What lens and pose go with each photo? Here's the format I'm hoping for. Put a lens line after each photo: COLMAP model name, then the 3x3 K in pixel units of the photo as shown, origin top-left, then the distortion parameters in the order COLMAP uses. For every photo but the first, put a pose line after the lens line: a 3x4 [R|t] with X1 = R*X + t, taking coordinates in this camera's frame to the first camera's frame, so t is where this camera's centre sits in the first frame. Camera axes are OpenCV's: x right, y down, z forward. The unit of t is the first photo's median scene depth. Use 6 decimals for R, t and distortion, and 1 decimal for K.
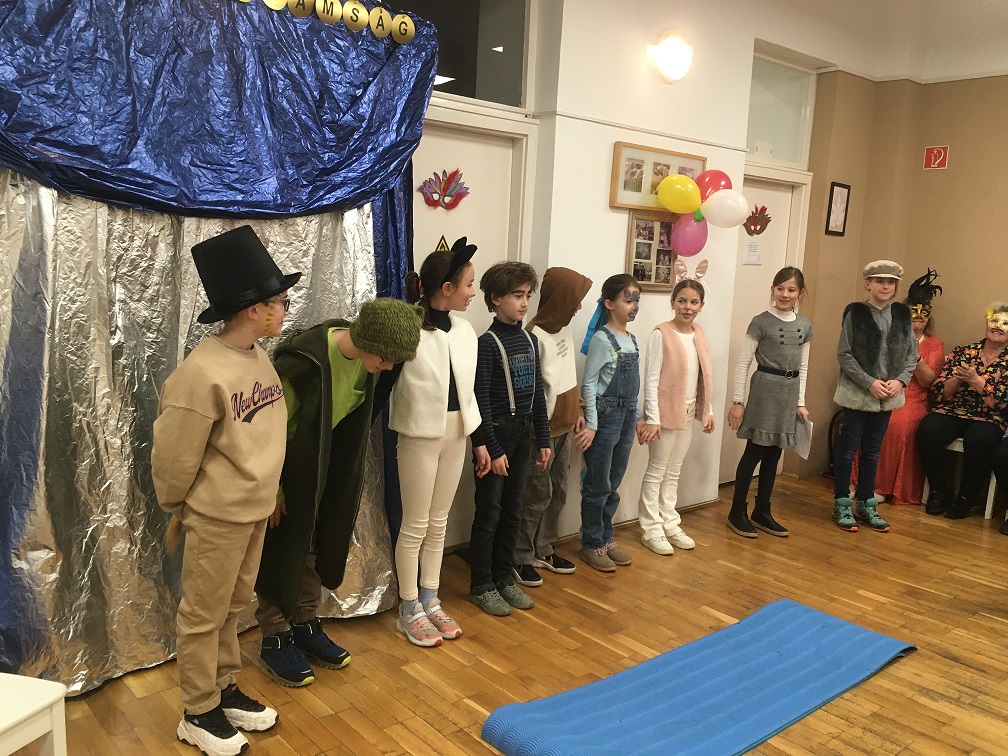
lens RADIAL K [[848.9, 0, 520.5], [0, 848.9, 376.5], [0, 0, 1]] dist [0.039420, -0.026211]
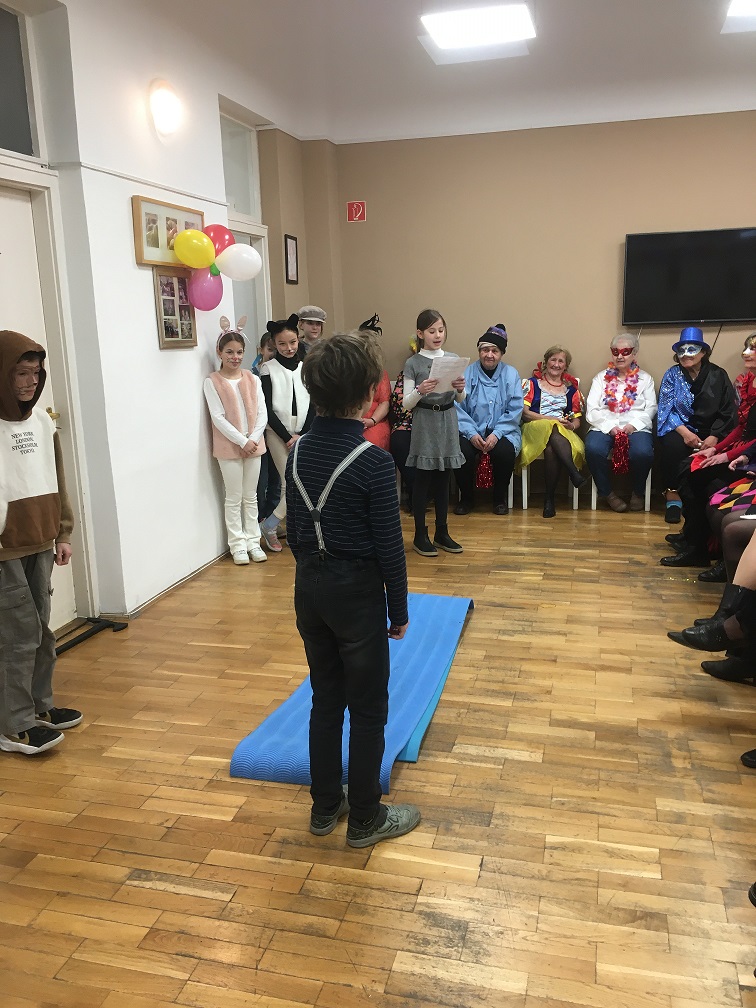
lens RADIAL K [[847.3, 0, 380.4], [0, 847.3, 504.4], [0, 0, 1]] dist [0.032090, -0.016710]
pose [[0.820076, -0.188687, 0.540253, -0.240594], [0.140958, 0.981593, 0.128862, -0.013651], [-0.554623, -0.029523, 0.831578, 0.017327]]
